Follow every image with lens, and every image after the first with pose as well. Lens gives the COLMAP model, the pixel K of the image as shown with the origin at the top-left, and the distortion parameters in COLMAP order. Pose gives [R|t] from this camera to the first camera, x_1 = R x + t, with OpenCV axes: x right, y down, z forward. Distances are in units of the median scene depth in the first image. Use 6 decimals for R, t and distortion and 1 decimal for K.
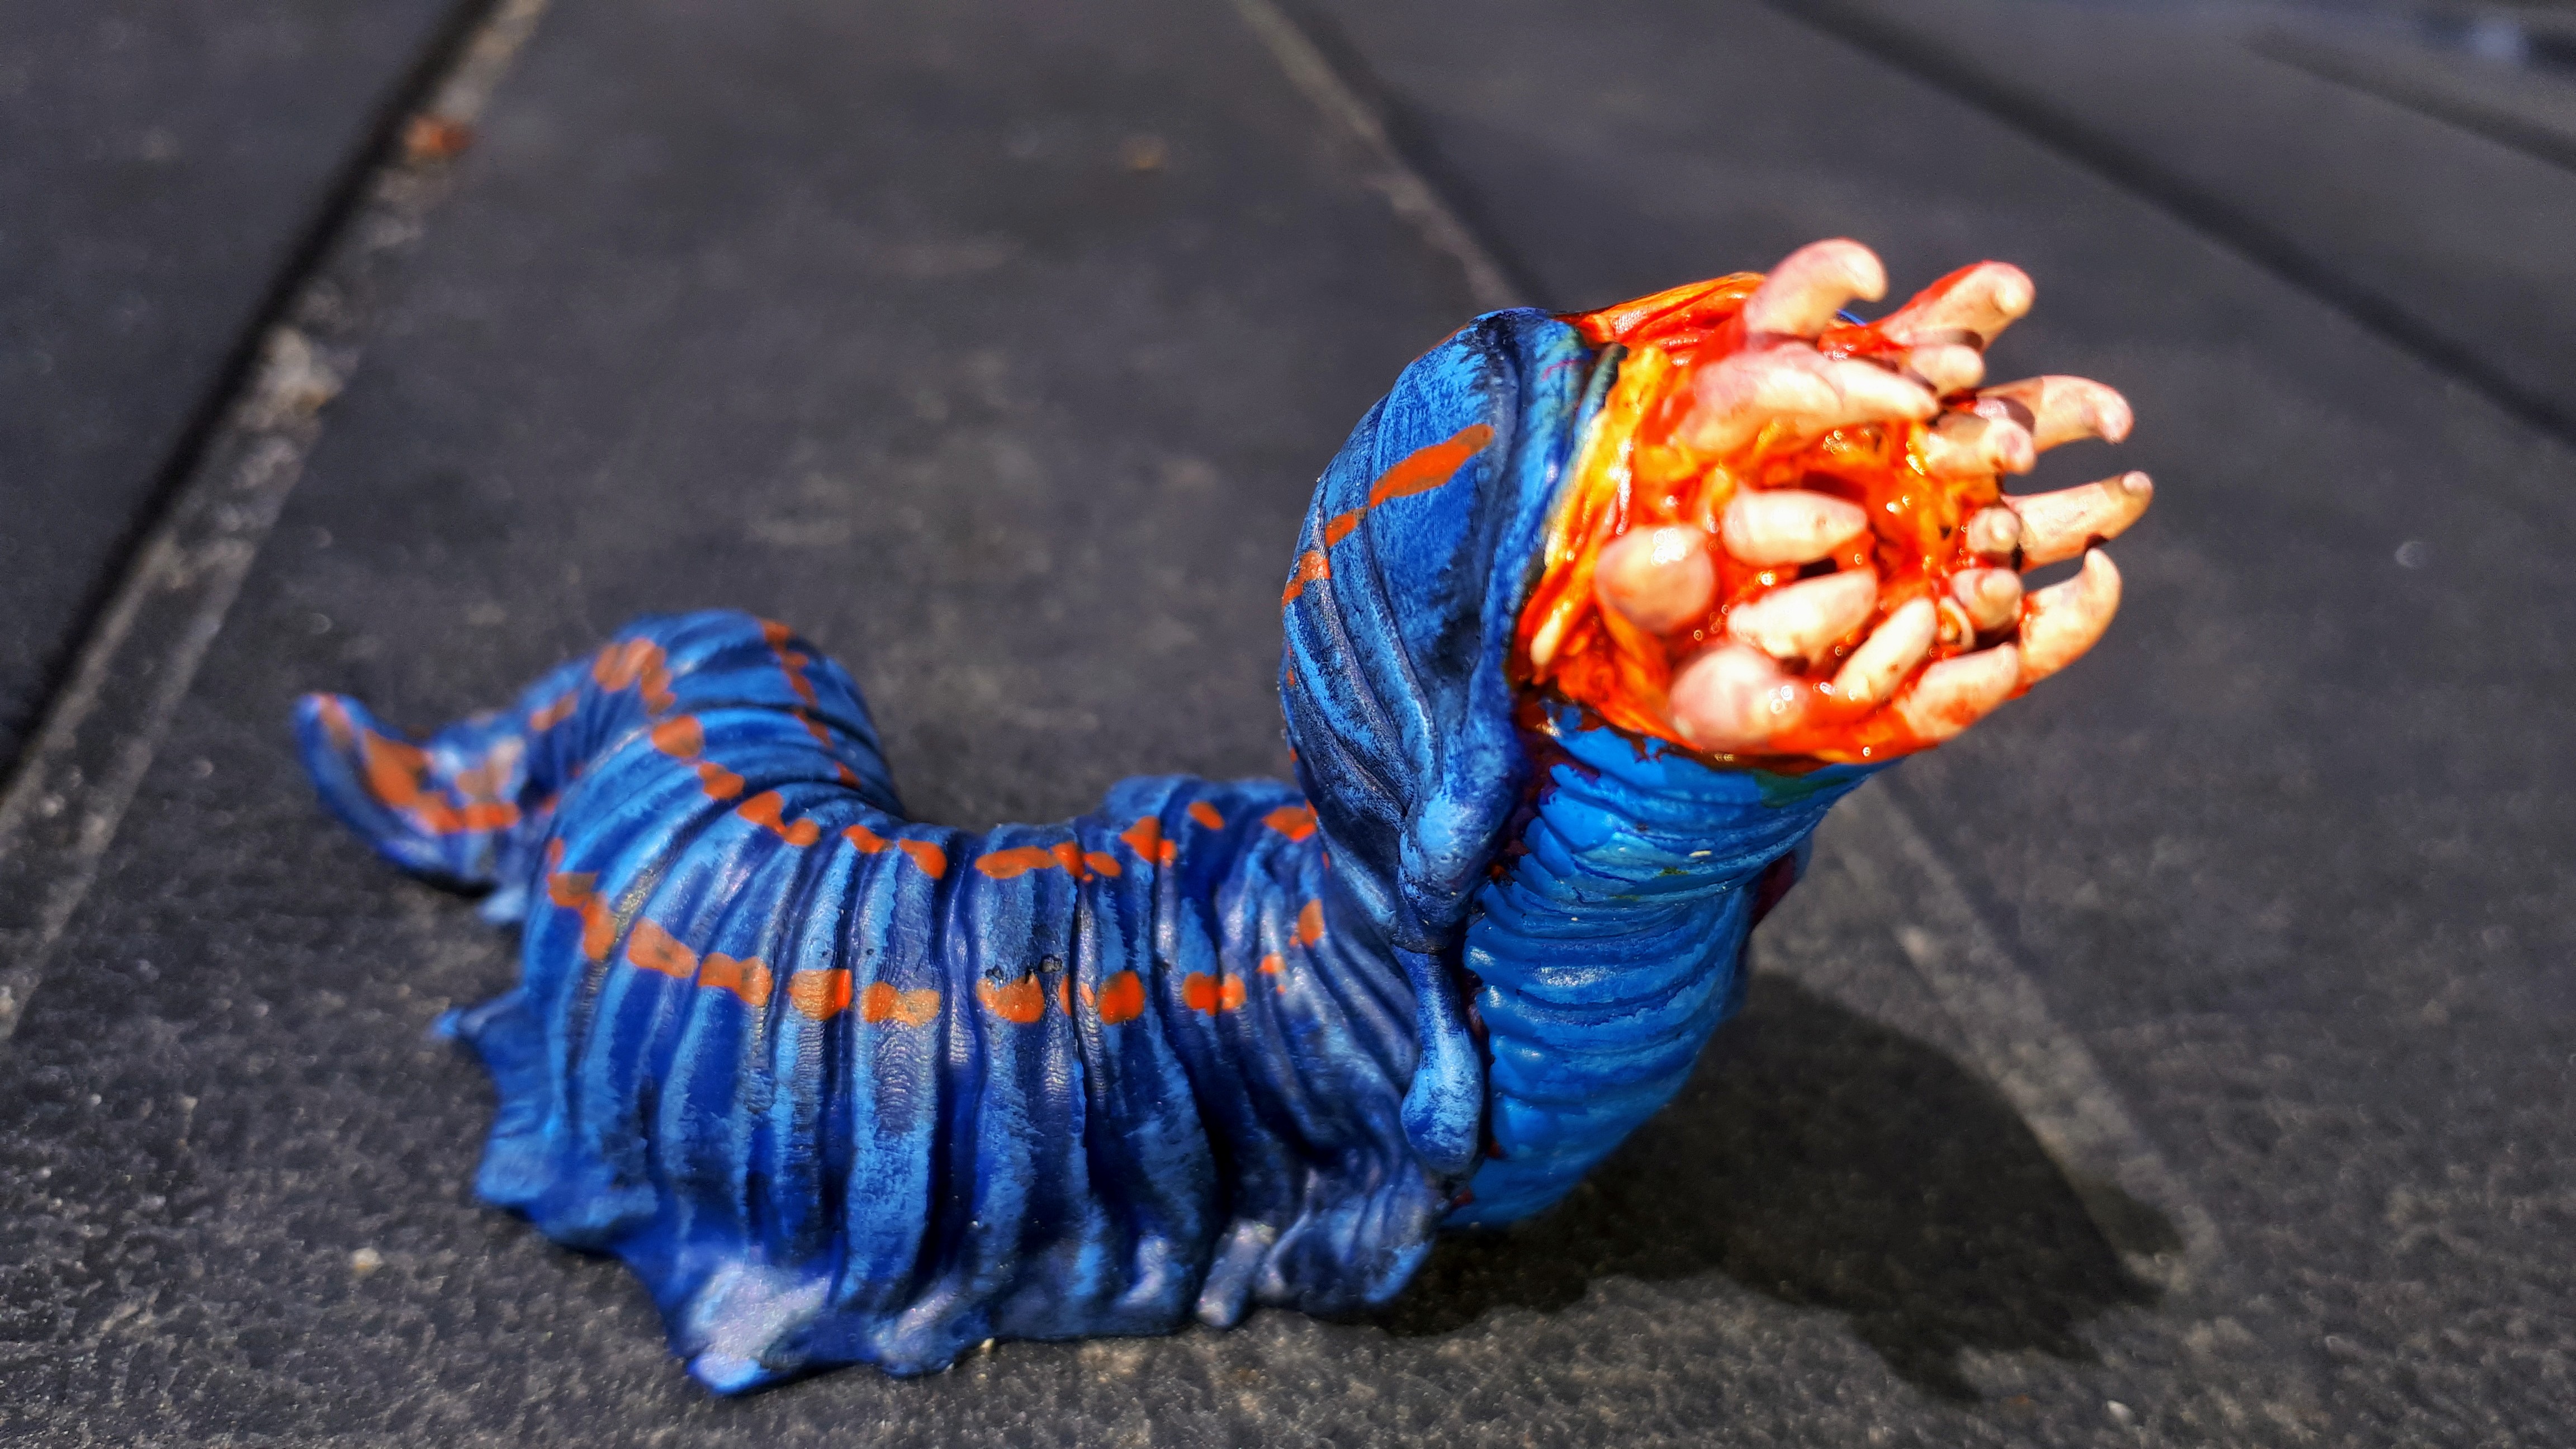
lens RADIAL K [[2179.9, 0, 1288.0], [0, 2179.9, 724.5], [0, 0, 1]] dist [0.073020, -0.192935]
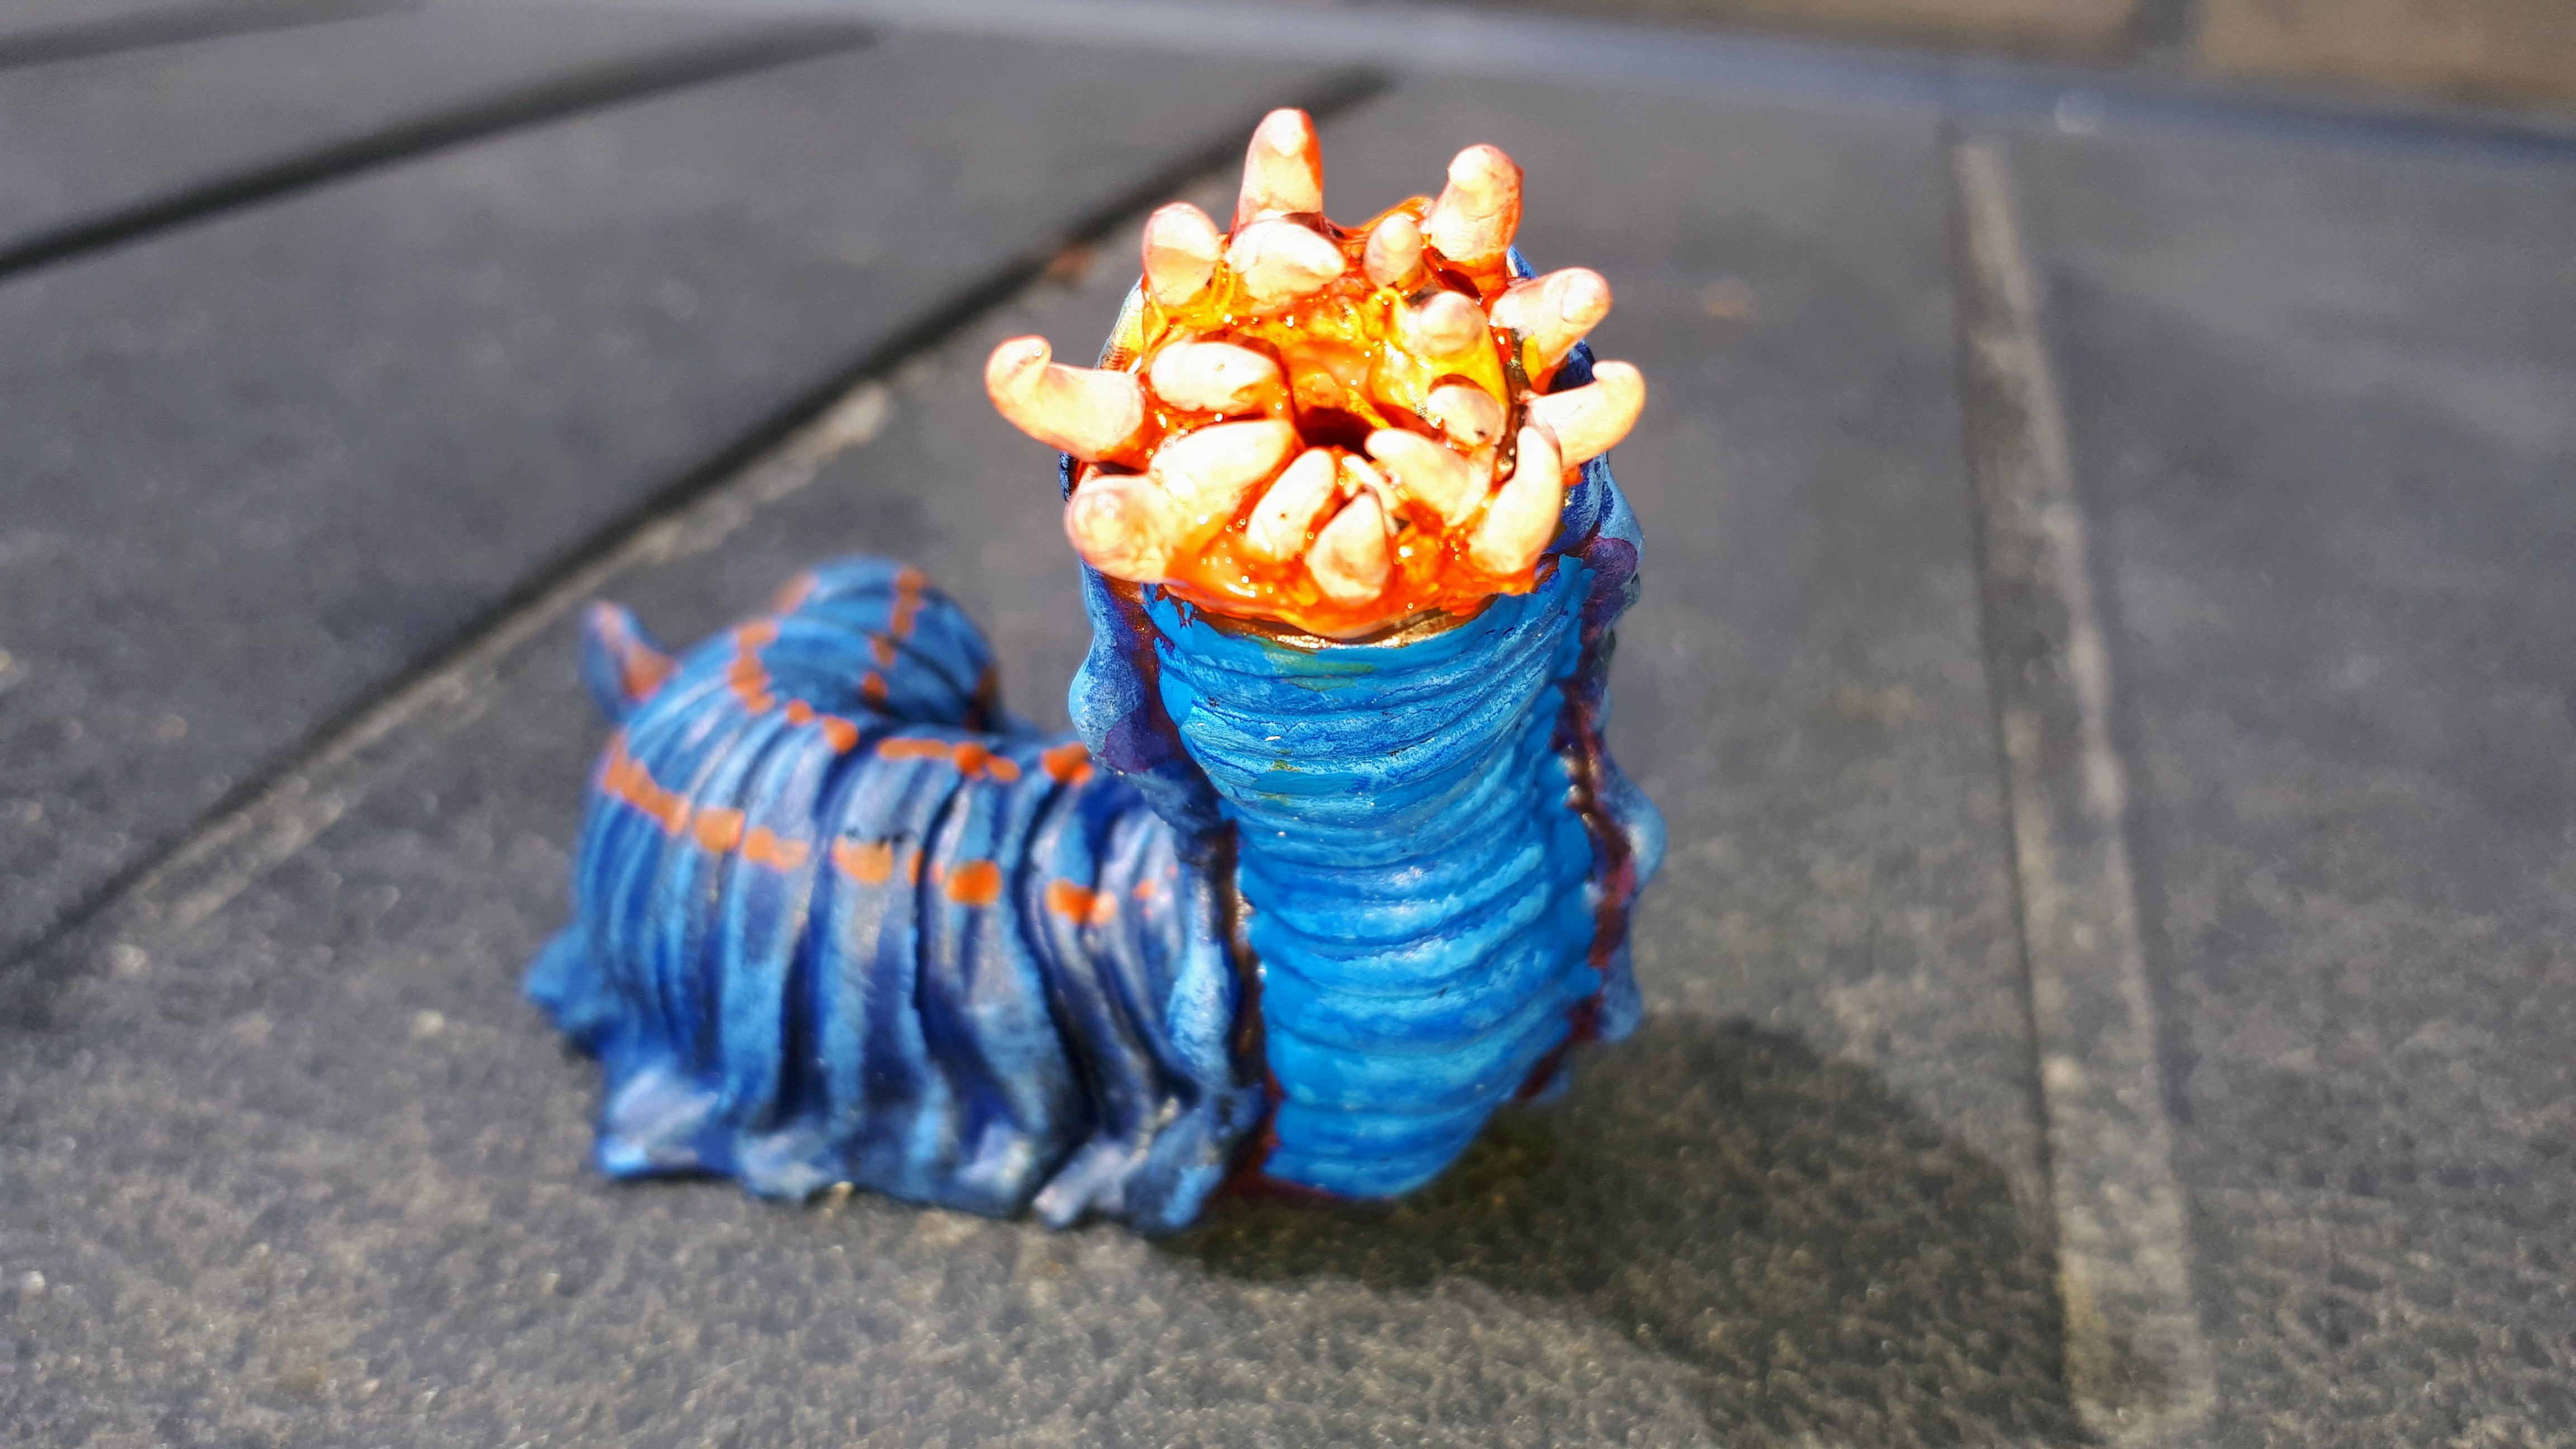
lens RADIAL K [[2179.9, 0, 1288.0], [0, 2179.9, 724.5], [0, 0, 1]] dist [0.073020, -0.192935]
pose [[0.912550, 0.111291, -0.393532, 0.481520], [-0.149933, 0.986303, -0.068749, 0.098307], [0.380491, 0.121740, 0.916737, 0.051632]]
